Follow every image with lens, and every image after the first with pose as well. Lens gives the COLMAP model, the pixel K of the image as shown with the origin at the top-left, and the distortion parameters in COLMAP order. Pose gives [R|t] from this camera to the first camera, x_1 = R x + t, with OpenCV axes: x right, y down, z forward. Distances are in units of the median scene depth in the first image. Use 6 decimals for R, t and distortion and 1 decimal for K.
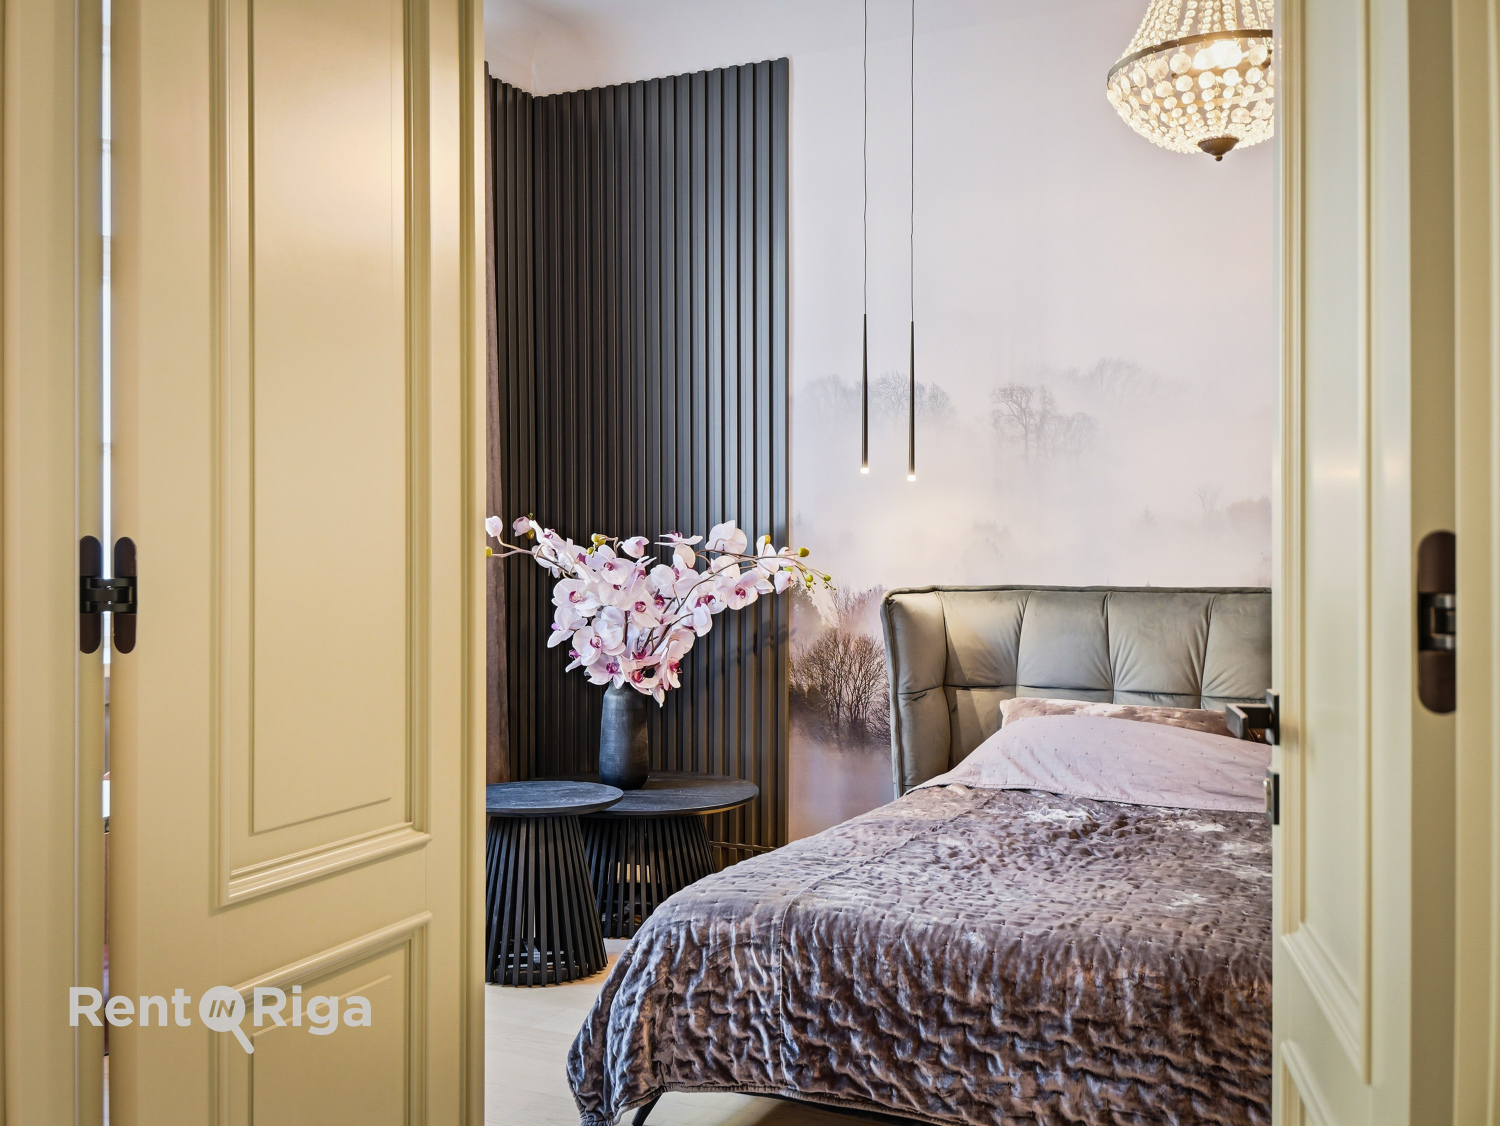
lens RADIAL K [[1545.5, 0, 749.3], [0, 1545.5, 564.0], [0, 0, 1]] dist [0.025134, 0.000000]
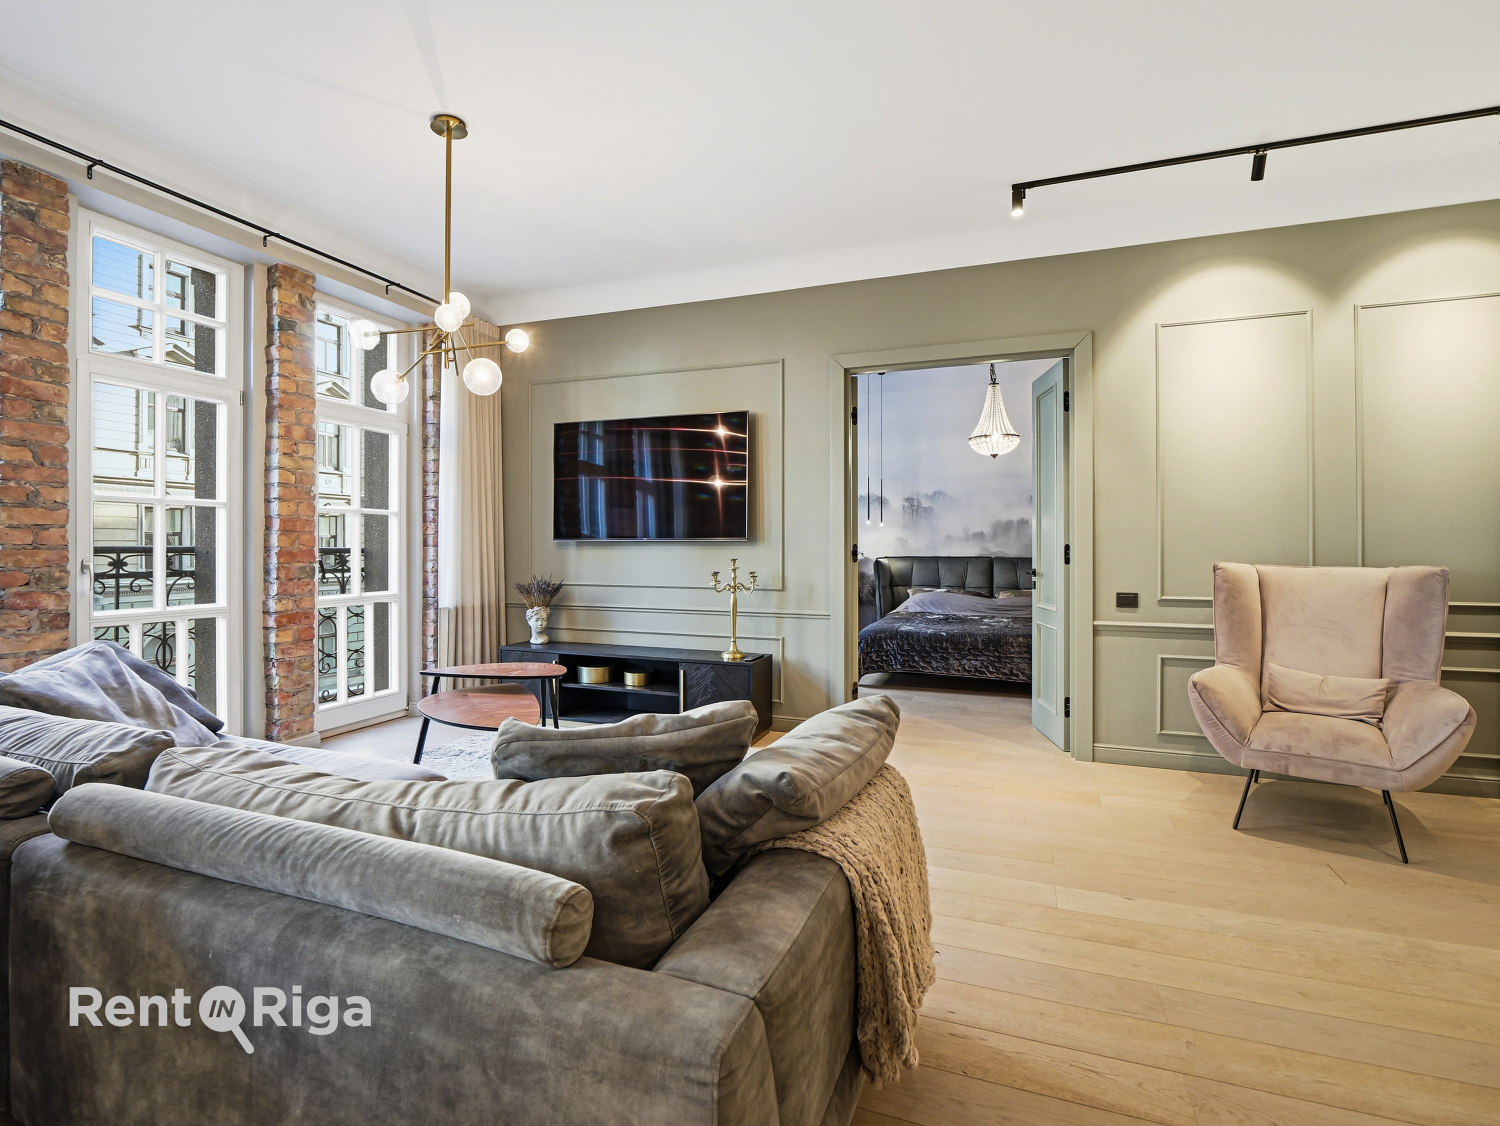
lens RADIAL K [[723.2, 0, 750.2], [0, 723.2, 550.3], [0, 0, 1]] dist [-0.029521, -0.000738]
pose [[0.995385, -0.000658, 0.095961, -0.337318], [0.000911, 0.999996, -0.002589, 0.004164], [-0.095959, 0.002664, 0.995382, -0.562997]]
